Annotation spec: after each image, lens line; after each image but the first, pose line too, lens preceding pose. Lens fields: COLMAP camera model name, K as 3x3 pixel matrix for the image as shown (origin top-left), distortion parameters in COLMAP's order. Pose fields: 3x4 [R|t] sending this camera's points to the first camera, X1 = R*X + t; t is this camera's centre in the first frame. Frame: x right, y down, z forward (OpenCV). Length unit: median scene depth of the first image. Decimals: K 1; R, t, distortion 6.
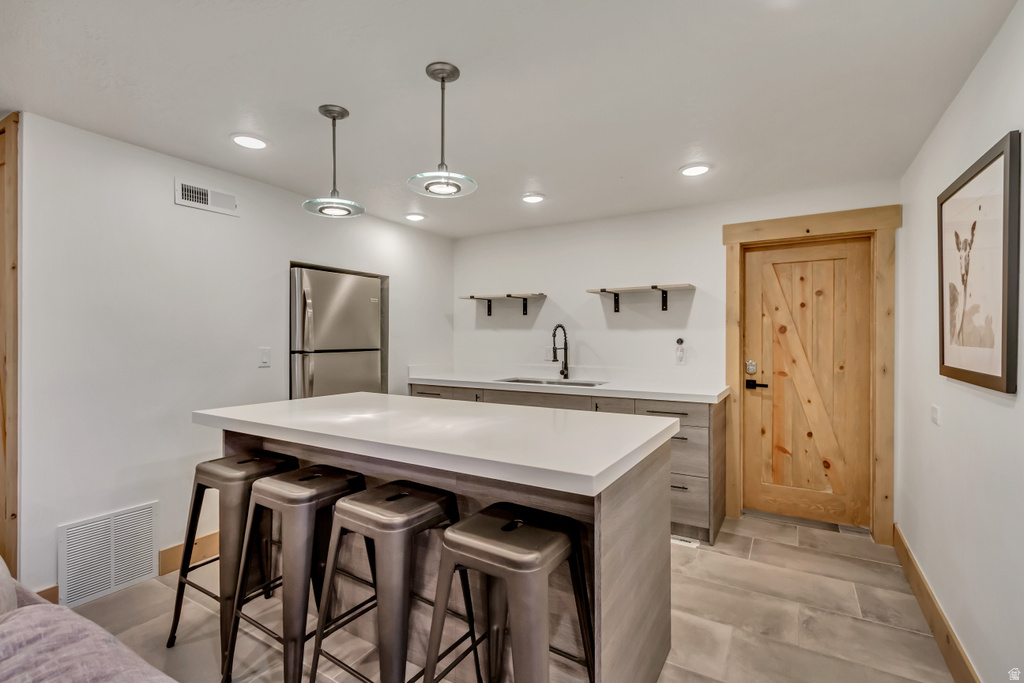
lens RADIAL K [[473.5, 0, 513.8], [0, 473.5, 339.7], [0, 0, 1]] dist [0.005262, -0.002052]
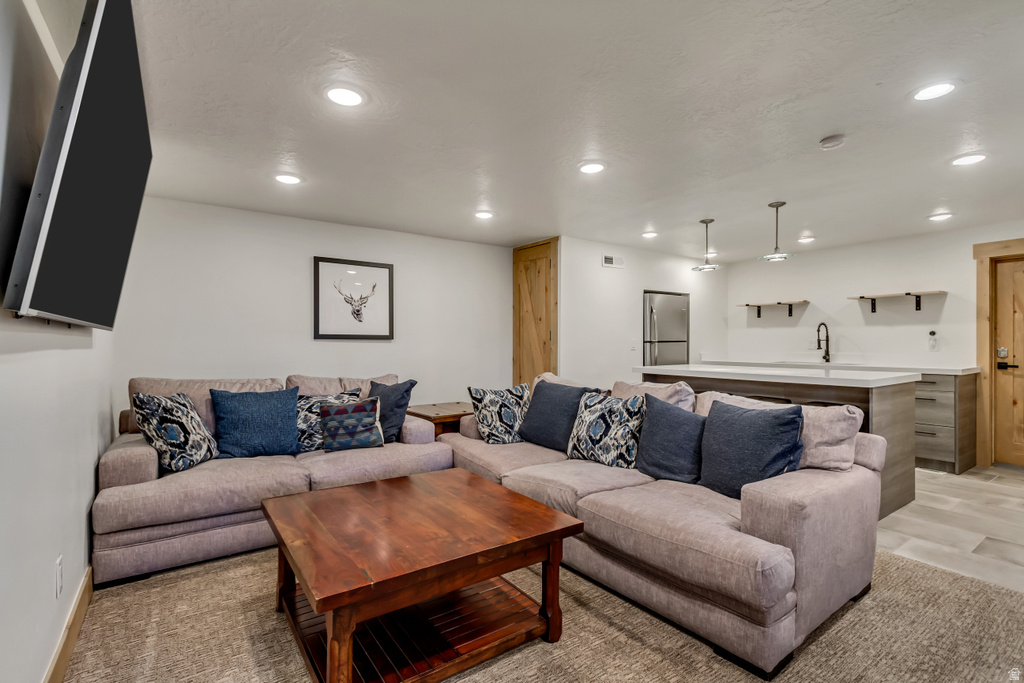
lens RADIAL K [[473.5, 0, 507.0], [0, 473.5, 345.9], [0, 0, 1]] dist [0.005262, -0.002052]
pose [[0.909572, -0.001846, -0.415542, -0.188263], [0.005082, 0.999965, 0.006682, 0.024450], [0.415515, -0.008190, 0.909549, -0.733825]]
